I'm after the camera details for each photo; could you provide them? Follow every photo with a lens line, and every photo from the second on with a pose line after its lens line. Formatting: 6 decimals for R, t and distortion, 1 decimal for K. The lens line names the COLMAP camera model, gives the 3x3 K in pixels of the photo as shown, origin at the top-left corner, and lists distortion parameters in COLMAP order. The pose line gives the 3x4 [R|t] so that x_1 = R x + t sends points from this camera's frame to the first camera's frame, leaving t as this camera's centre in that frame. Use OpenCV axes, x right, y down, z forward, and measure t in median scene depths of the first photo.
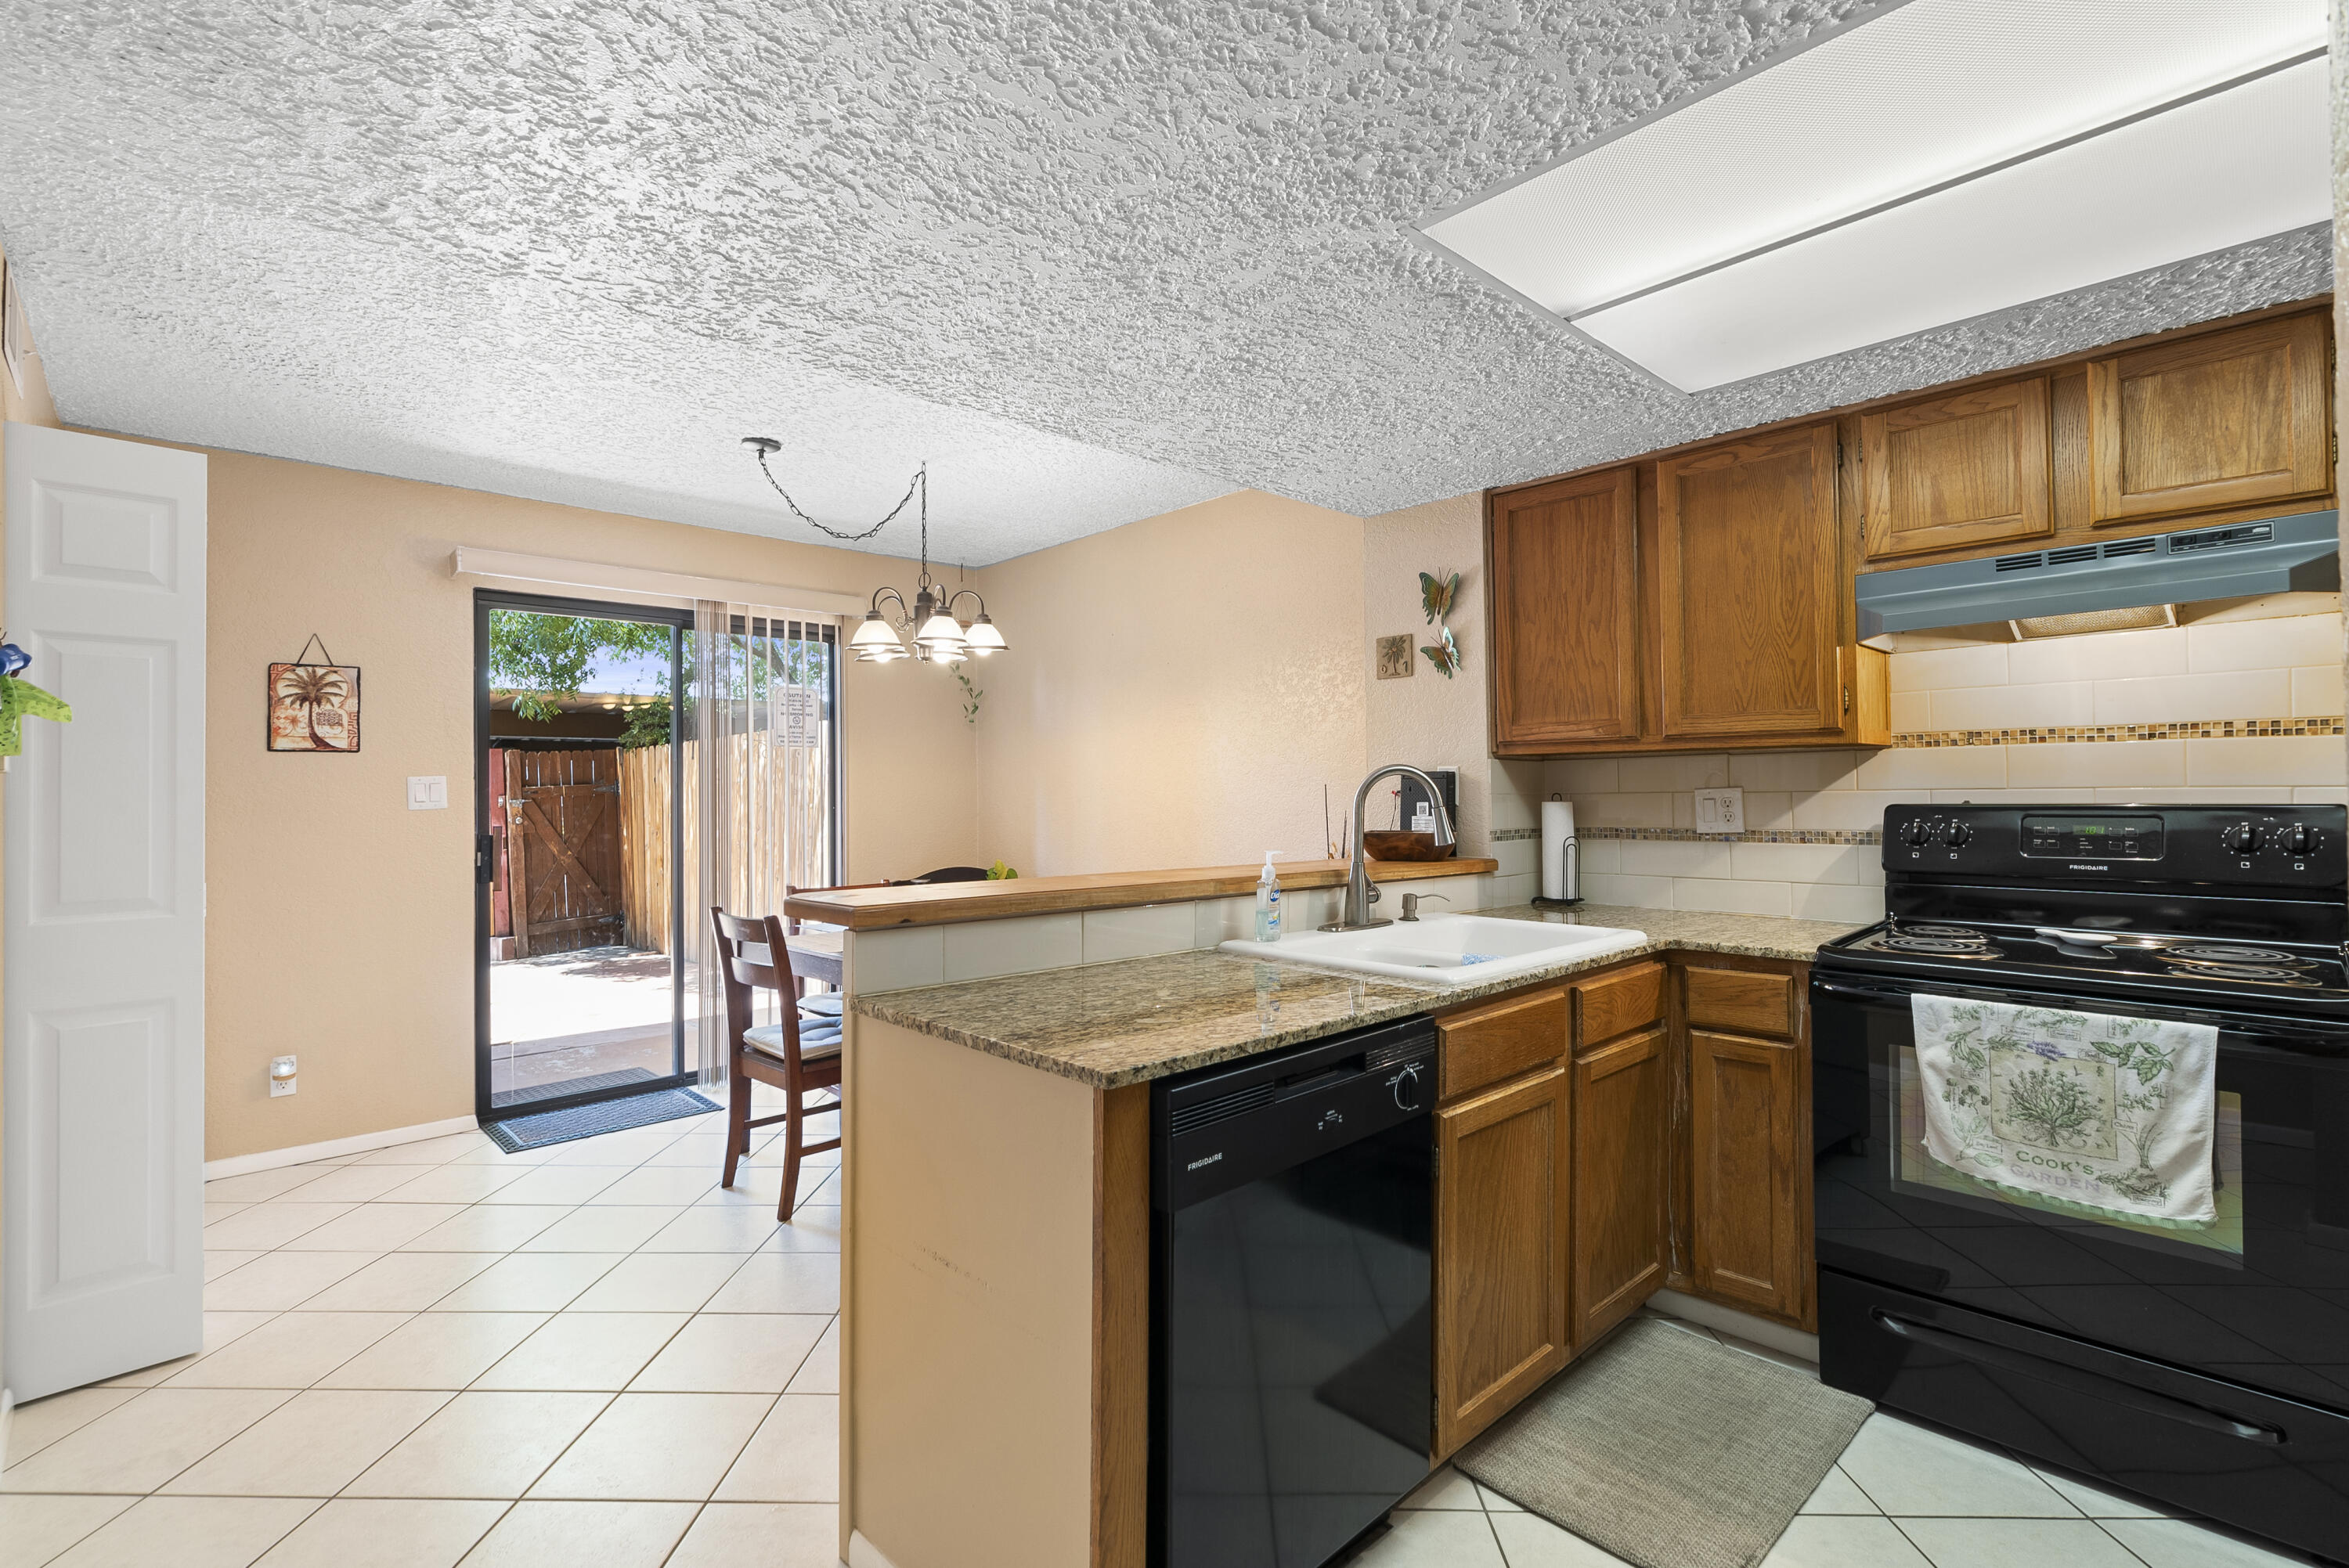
lens RADIAL K [[1082.3, 0, 1163.3], [0, 1082.3, 775.6], [0, 0, 1]] dist [0.000280, 0.000876]
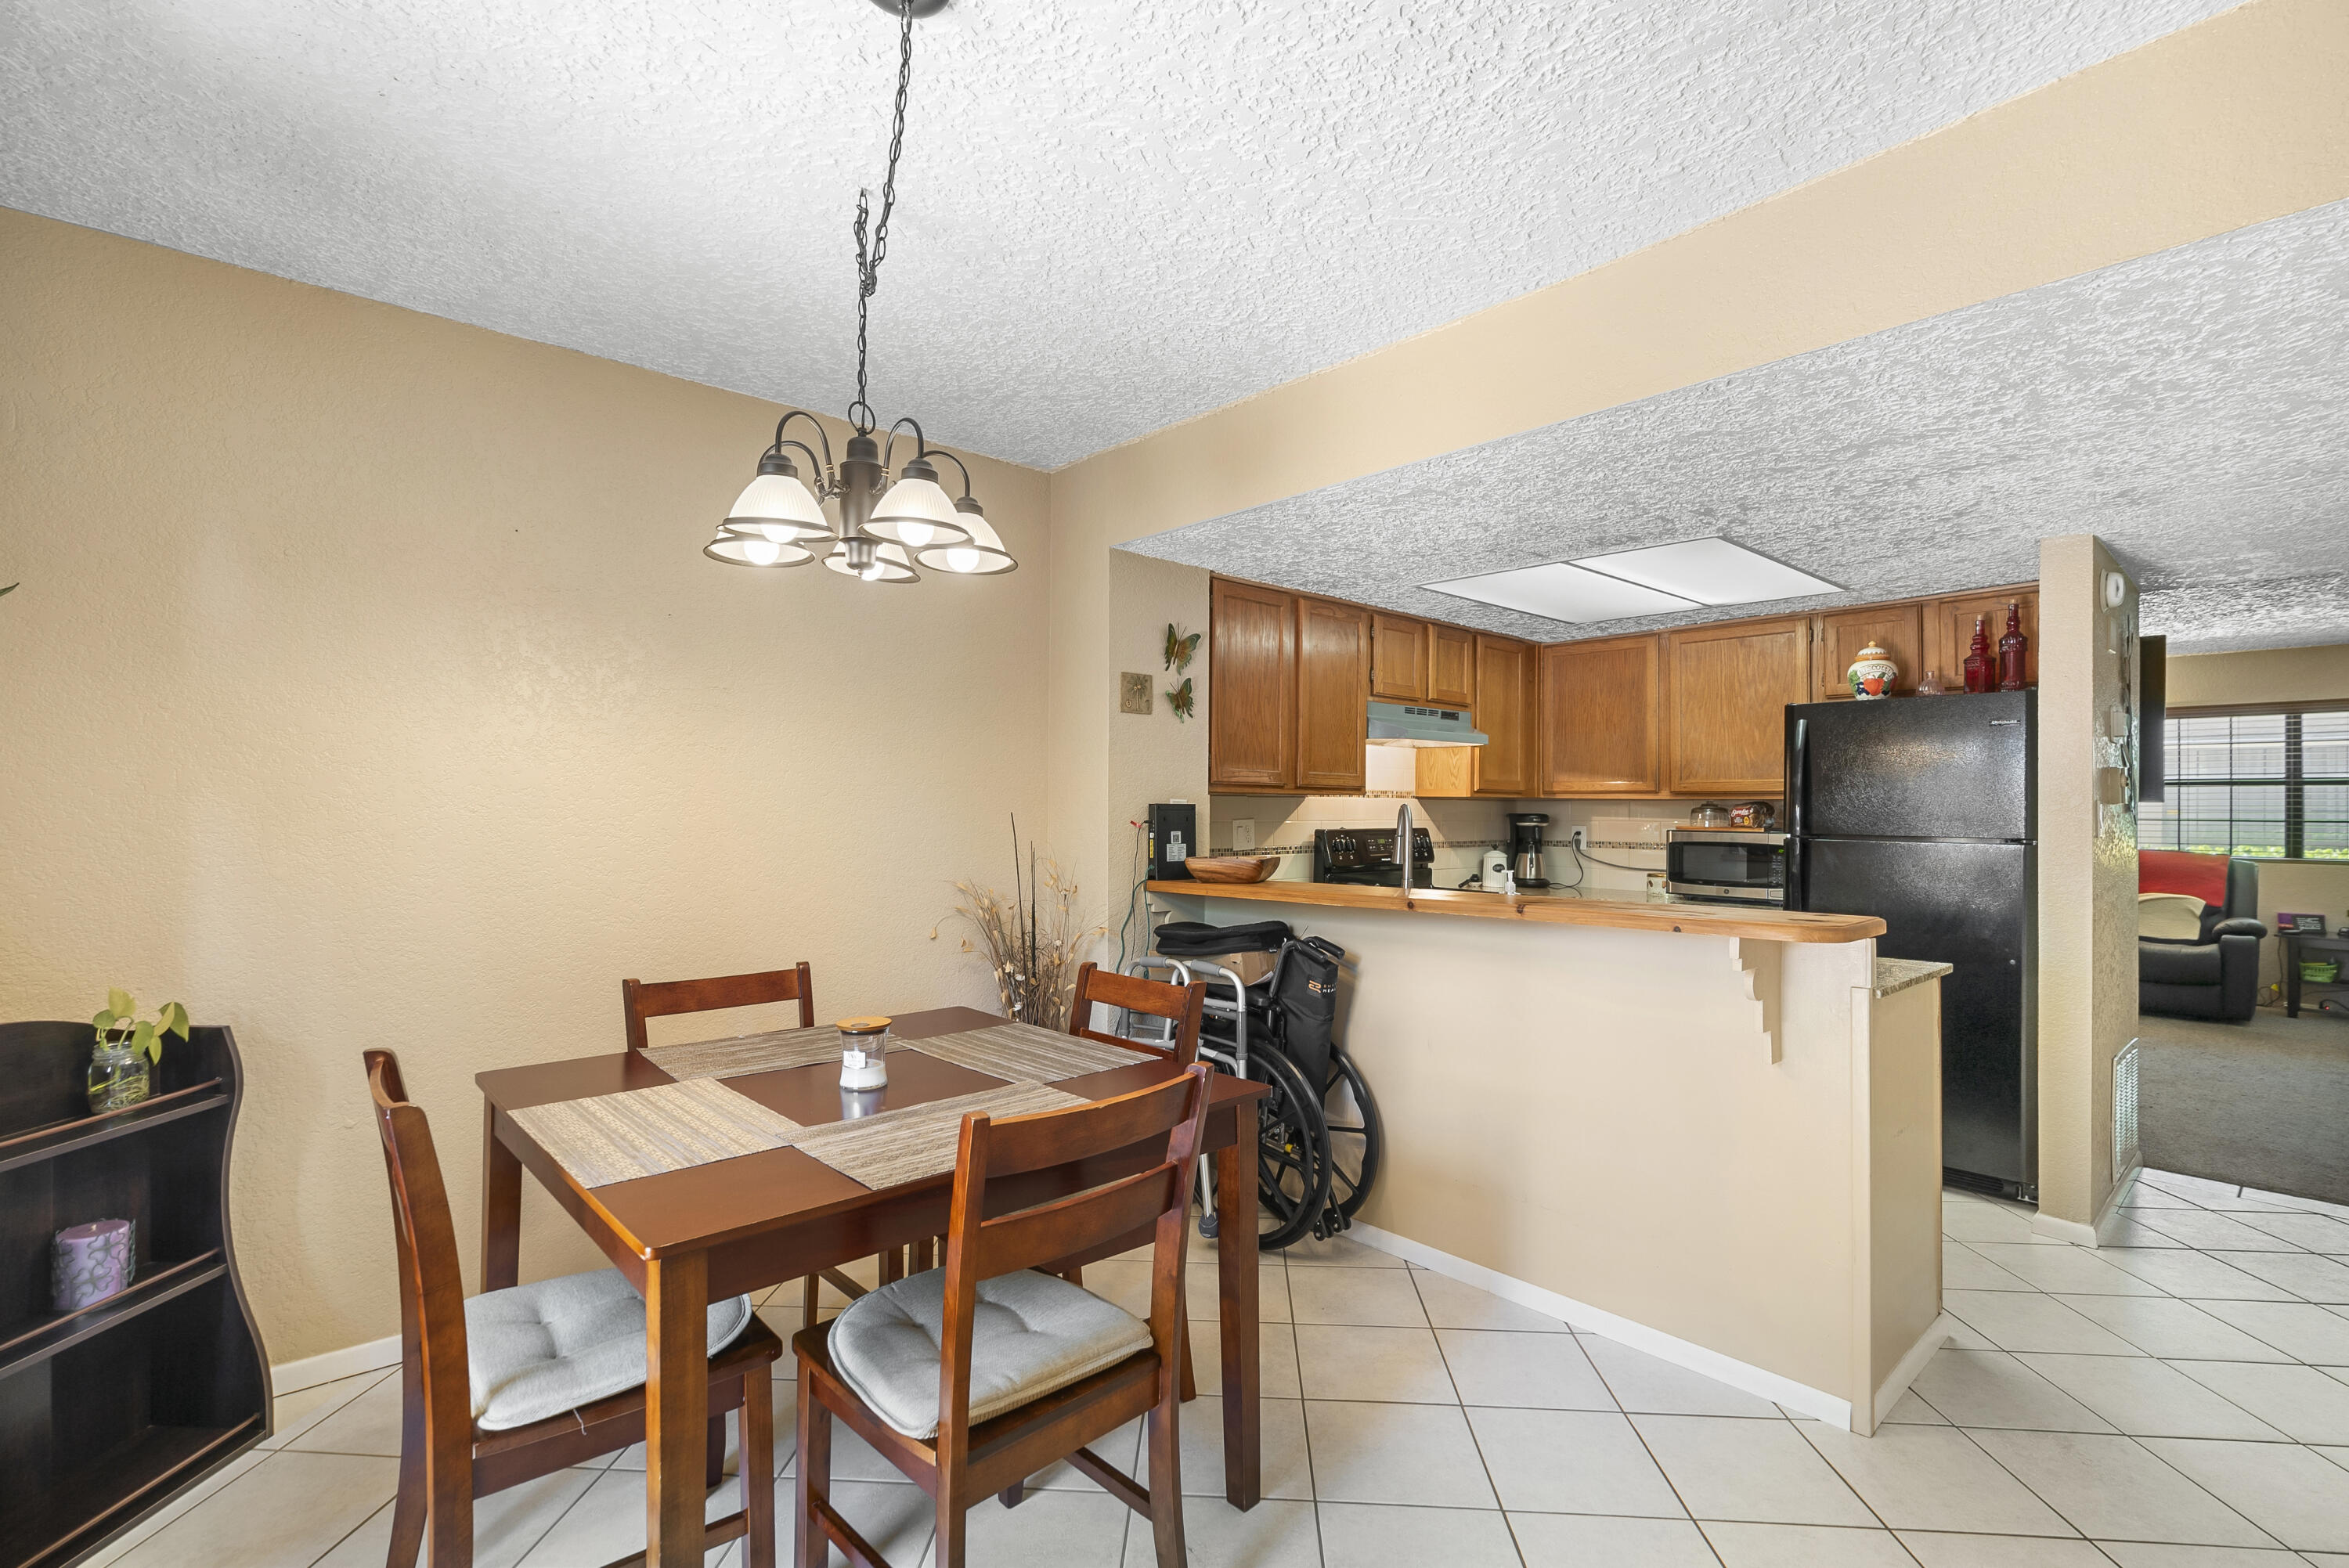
lens RADIAL K [[1101.3, 0, 1178.9], [0, 1101.3, 799.7], [0, 0, 1]] dist [0.019846, -0.000029]
pose [[-0.006628, 0.014146, 0.999878, -1.220495], [-0.024224, 0.999604, -0.014303, 0.010346], [-0.999685, -0.024316, -0.006283, 1.383010]]
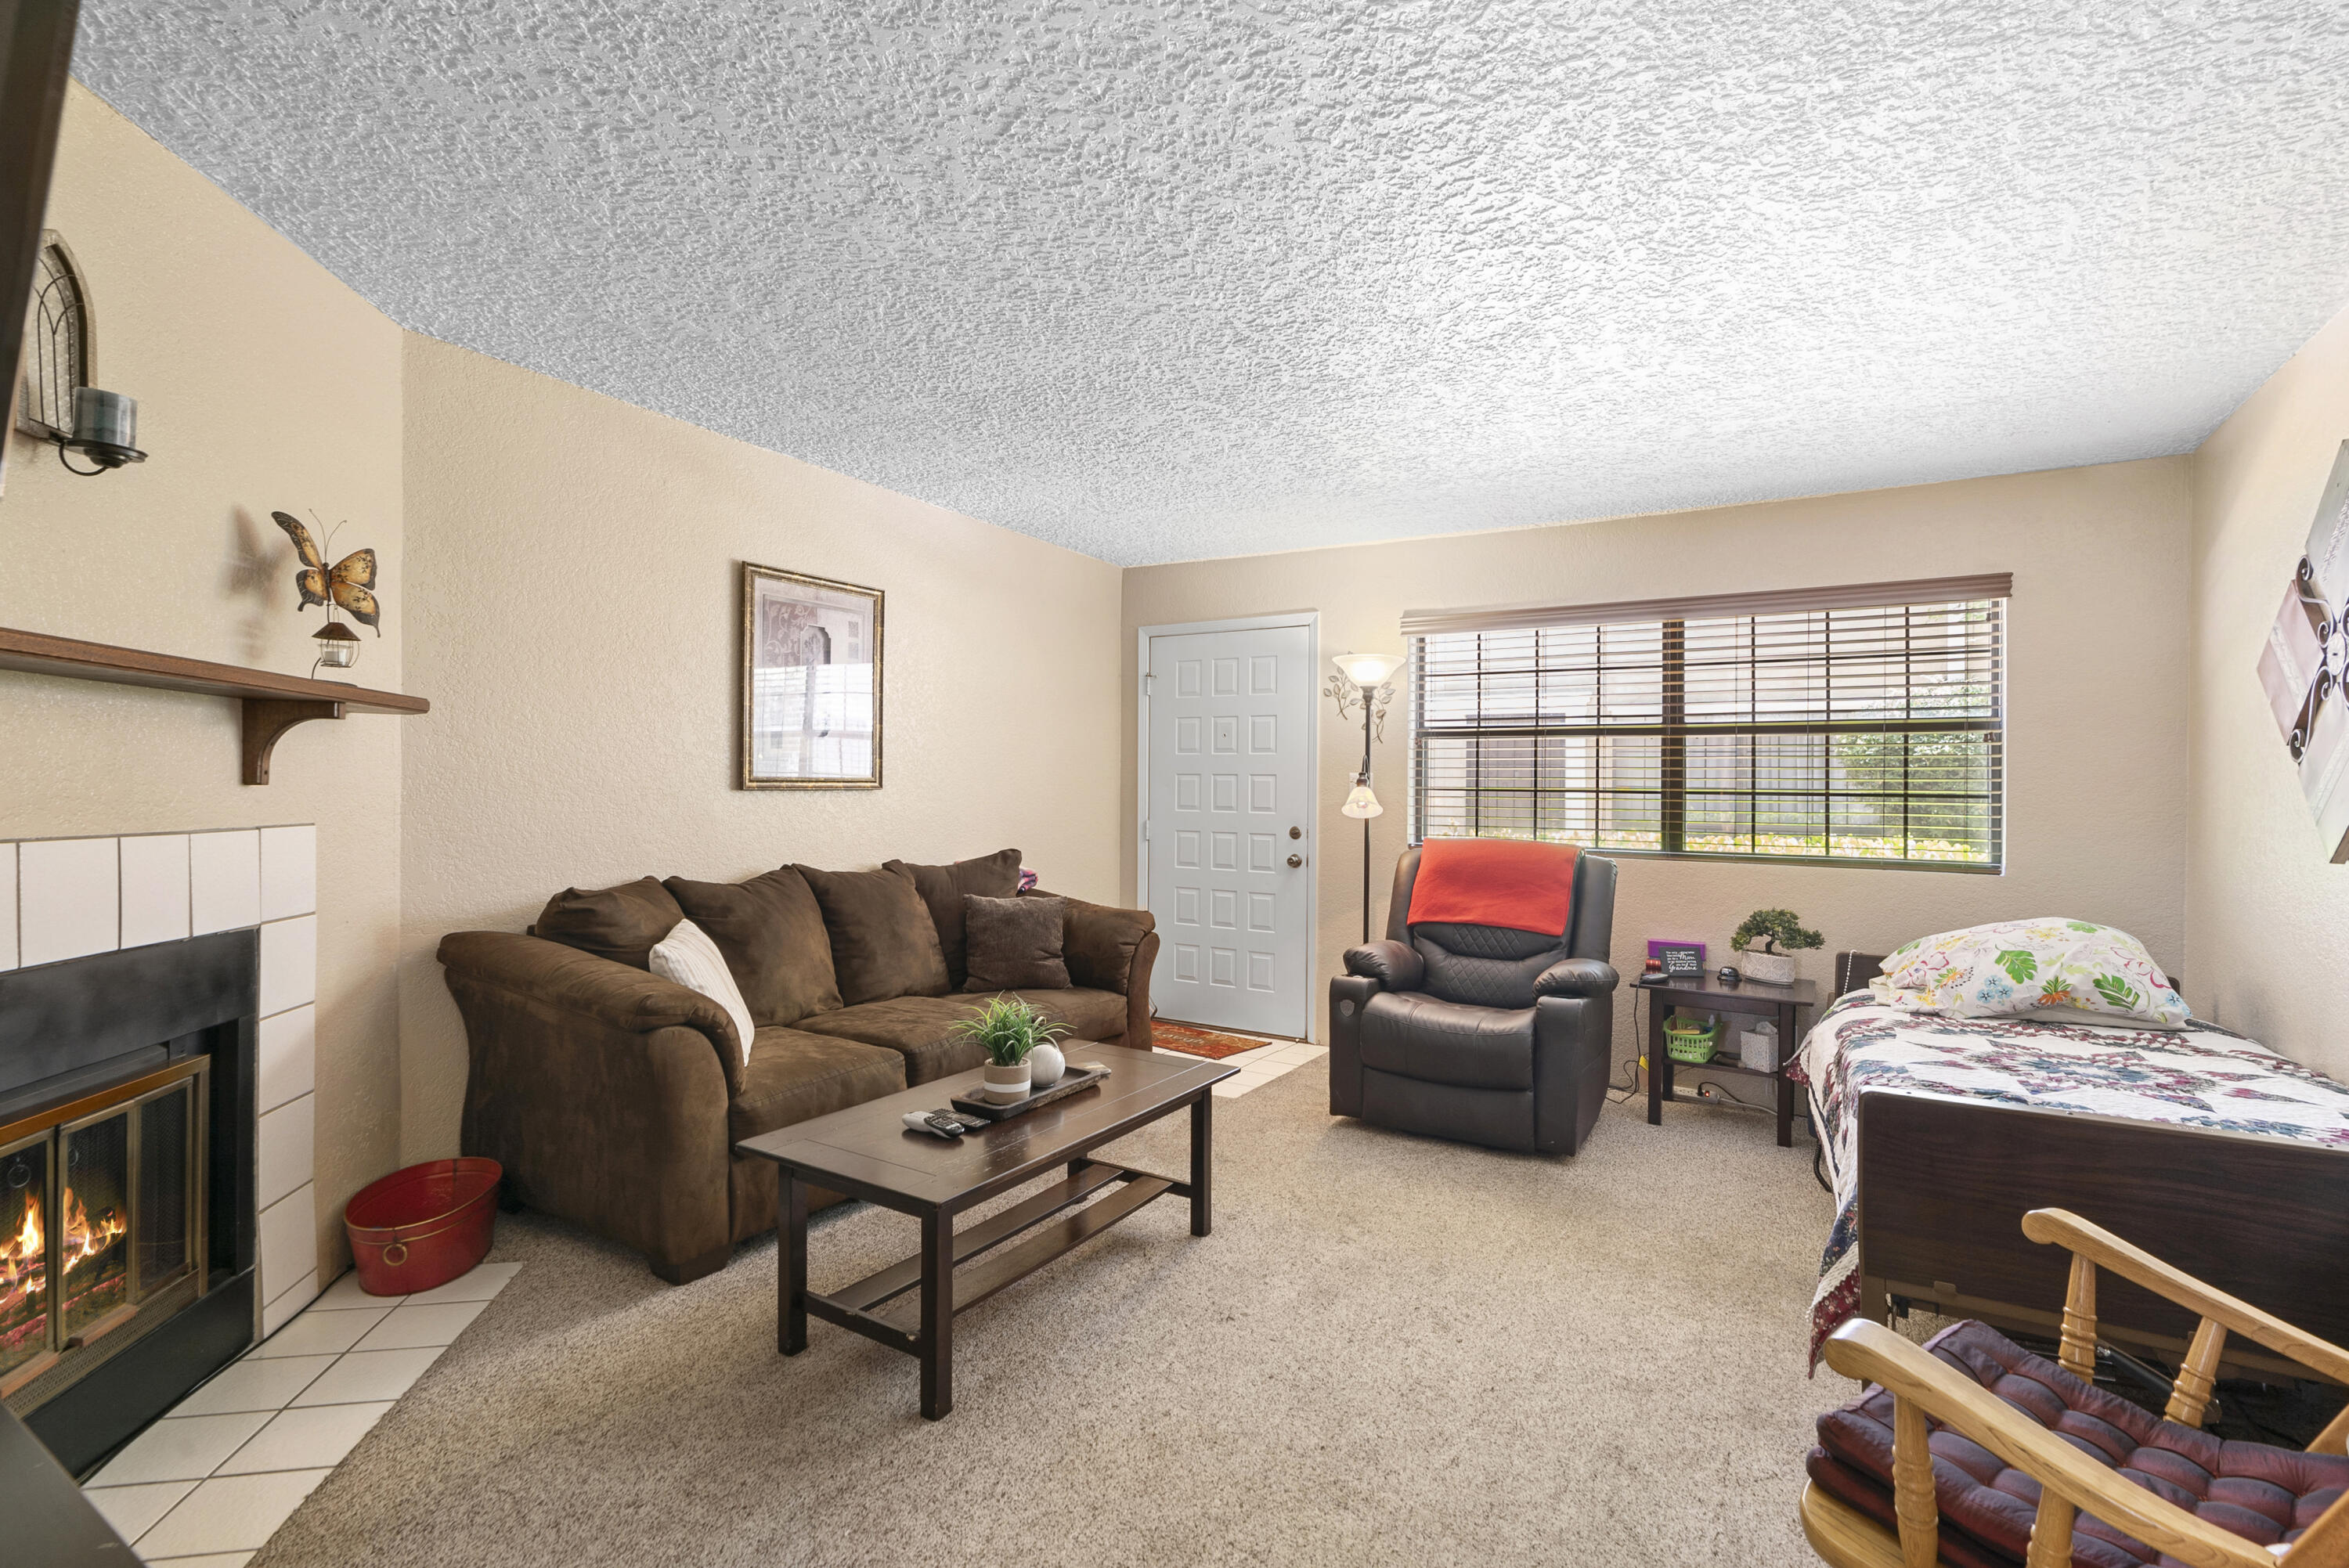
lens RADIAL K [[1086.5, 0, 1174.5], [0, 1086.5, 784.0], [0, 0, 1]] dist [-0.001909, 0.001128]
pose [[-0.275955, 0.010074, 0.961118, 0.279666], [-0.027010, 0.999469, -0.018231, -0.004683], [-0.960791, -0.030991, -0.275537, -0.352129]]
